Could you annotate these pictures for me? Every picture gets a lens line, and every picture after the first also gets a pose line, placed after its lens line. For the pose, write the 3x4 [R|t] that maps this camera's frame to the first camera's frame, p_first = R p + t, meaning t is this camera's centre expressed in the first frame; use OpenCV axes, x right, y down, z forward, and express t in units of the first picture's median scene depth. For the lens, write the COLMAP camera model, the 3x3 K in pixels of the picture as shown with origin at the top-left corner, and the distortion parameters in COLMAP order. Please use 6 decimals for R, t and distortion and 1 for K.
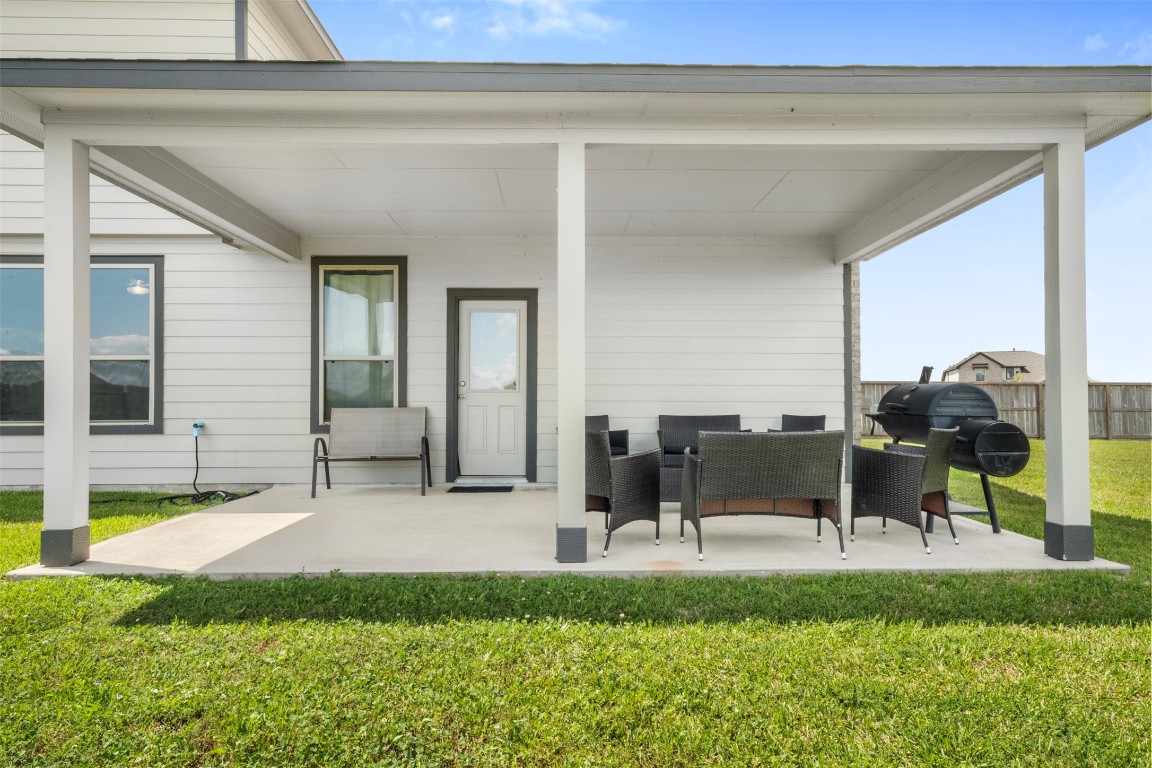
lens RADIAL K [[701.1, 0, 576.0], [0, 701.1, 384.0], [0, 0, 1]] dist [0.030184, -0.000328]
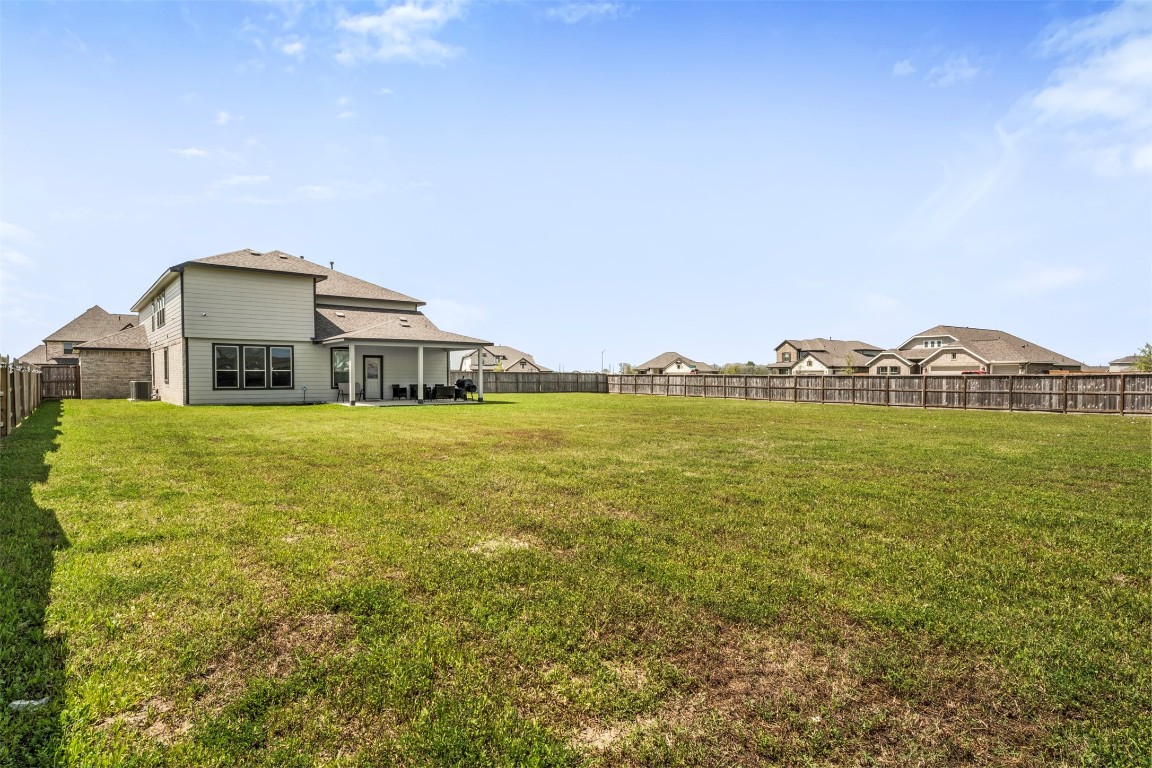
lens RADIAL K [[603.9, 0, 576.0], [0, 603.9, 384.0], [0, 0, 1]] dist [-0.001056, -0.000058]
pose [[0.785023, -0.004272, 0.619452, -1.457928], [-0.020656, 0.999240, 0.033068, -0.108959], [-0.619122, -0.038754, 0.784338, -2.727791]]
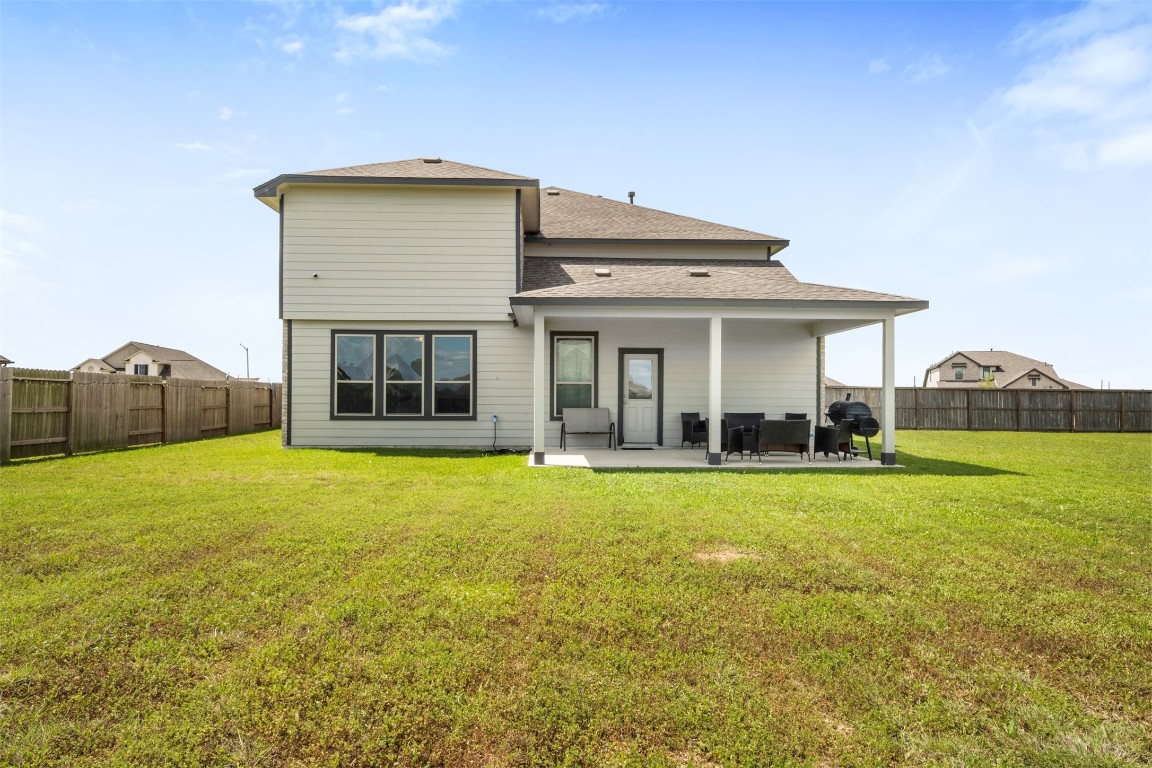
lens RADIAL K [[739.9, 0, 579.2], [0, 739.9, 391.3], [0, 0, 1]] dist [0.019040, 0.001757]
pose [[0.999479, 0.007159, 0.031484, -0.359098], [-0.007806, 0.999759, 0.020505, -0.056138], [-0.031329, -0.020741, 0.999294, -1.083256]]
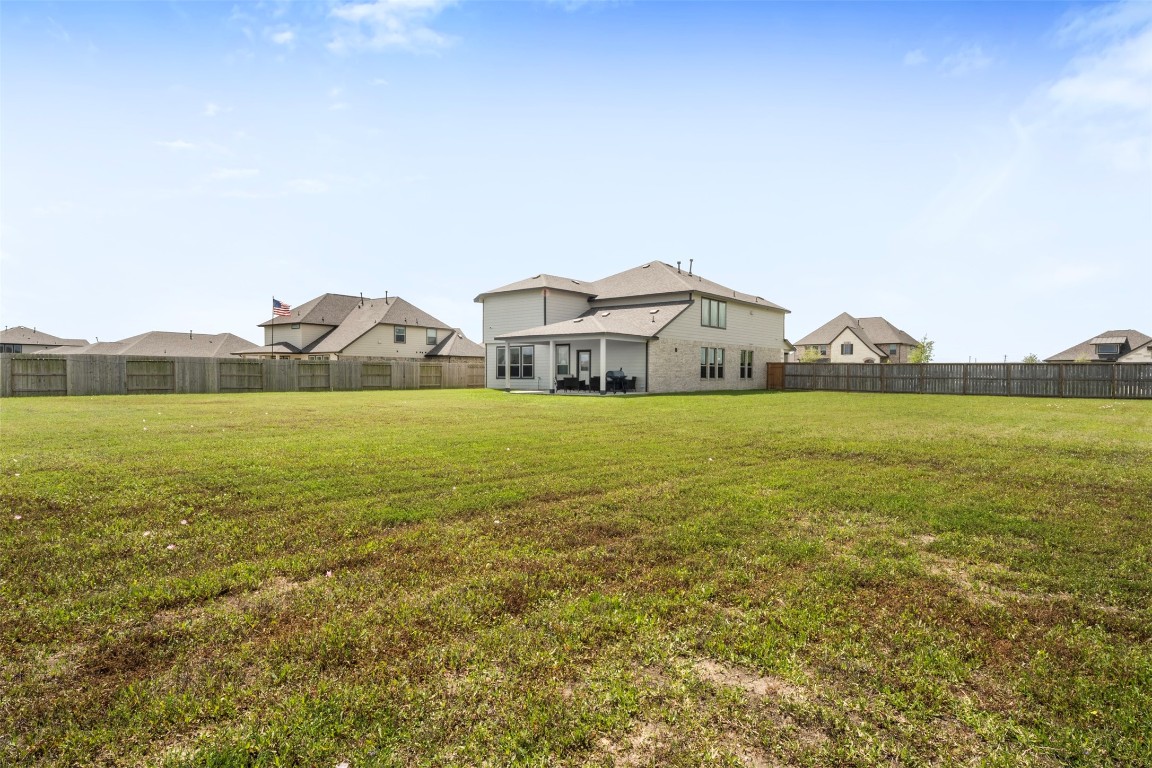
lens RADIAL K [[629.3, 0, 576.0], [0, 629.3, 384.0], [0, 0, 1]] dist [0.000410, 0.000009]
pose [[0.778749, 0.014066, -0.627178, 2.578089], [0.013261, 0.999156, 0.038874, -0.068751], [0.627195, -0.038590, 0.777905, -2.431149]]
